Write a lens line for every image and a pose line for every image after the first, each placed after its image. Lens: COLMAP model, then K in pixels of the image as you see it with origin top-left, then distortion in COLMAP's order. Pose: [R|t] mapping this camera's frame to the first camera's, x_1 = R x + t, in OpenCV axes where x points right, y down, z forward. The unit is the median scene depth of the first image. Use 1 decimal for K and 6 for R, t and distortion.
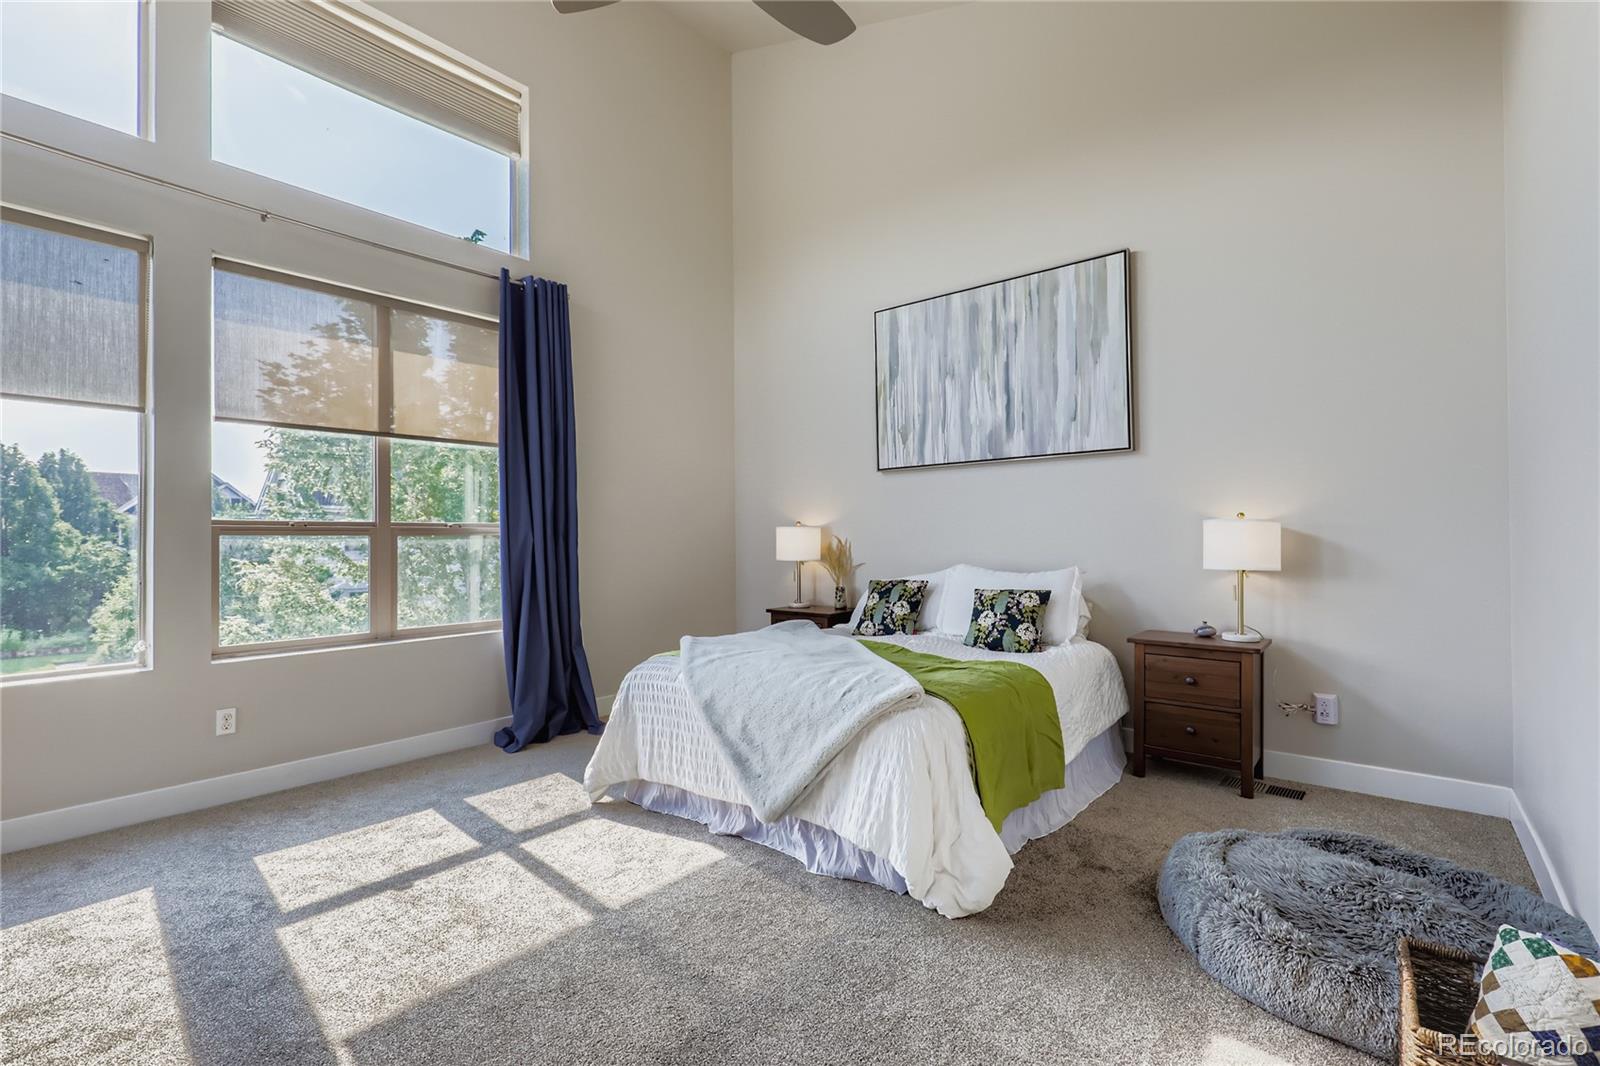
lens RADIAL K [[726.3, 0, 796.1], [0, 726.3, 532.9], [0, 0, 1]] dist [0.004699, 0.000076]
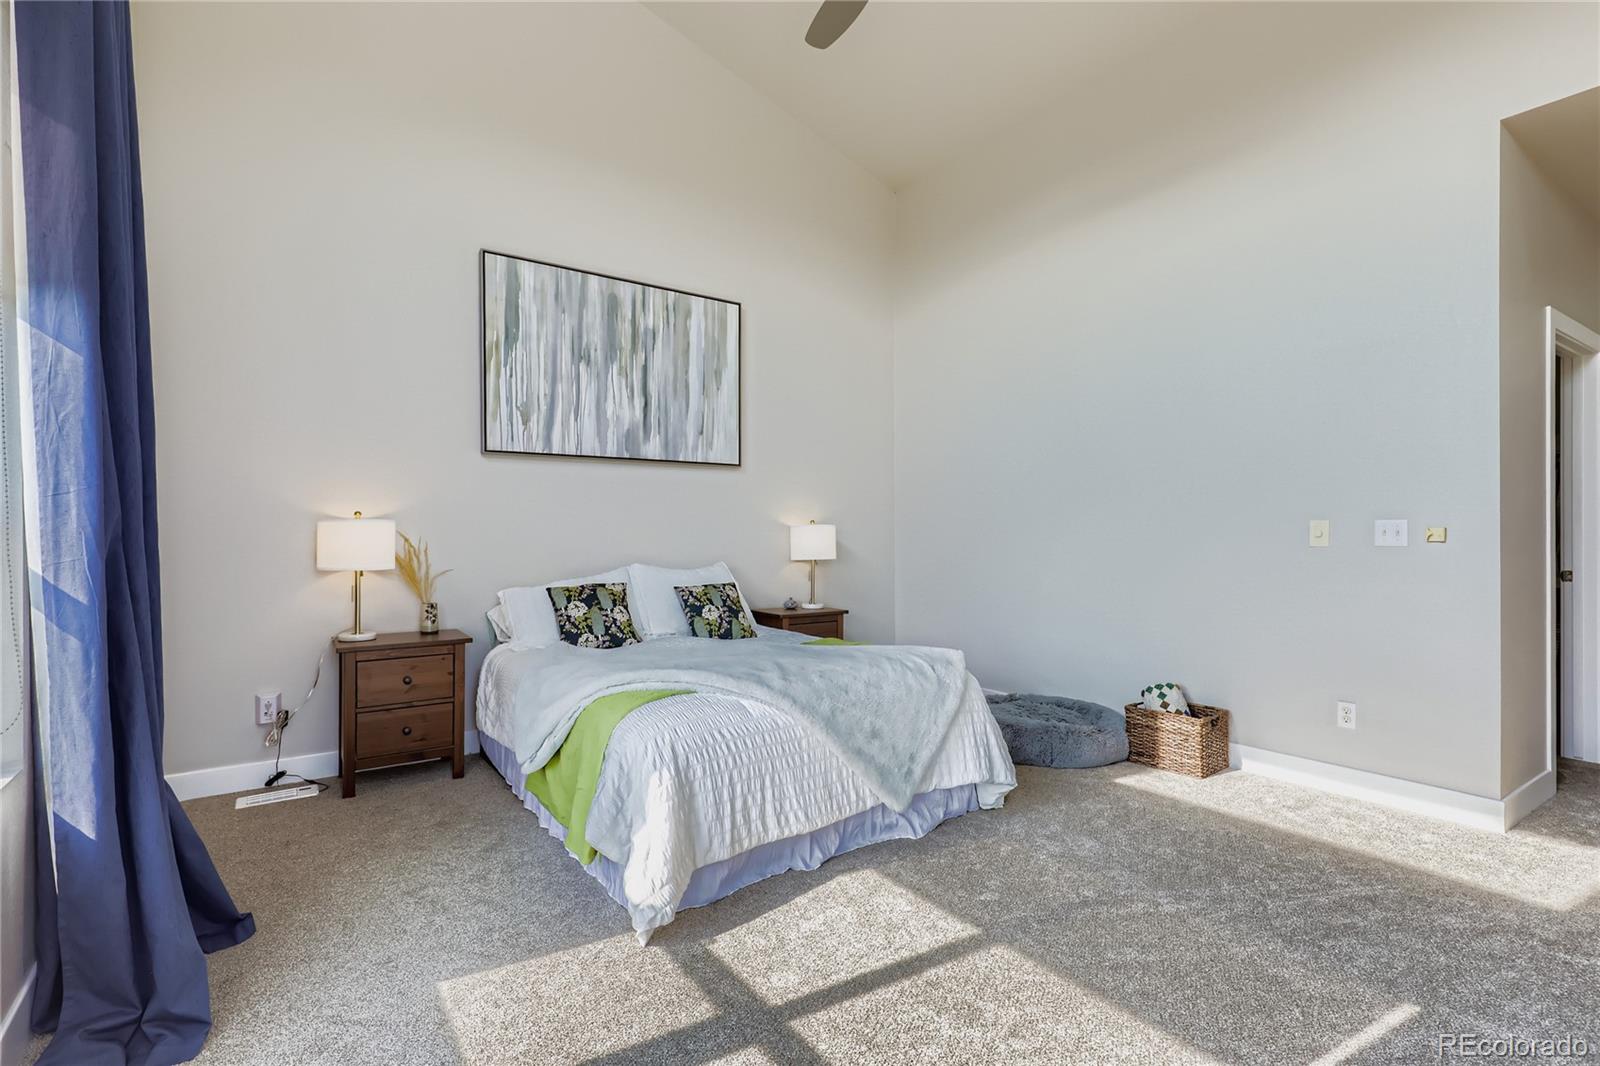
lens RADIAL K [[726.3, 0, 795.9], [0, 726.3, 540.9], [0, 0, 1]] dist [0.004699, 0.000076]
pose [[0.266047, -0.000988, 0.963960, -0.629548], [-0.009178, 0.999952, 0.003558, 0.006751], [-0.963916, -0.009794, 0.266025, 0.510769]]
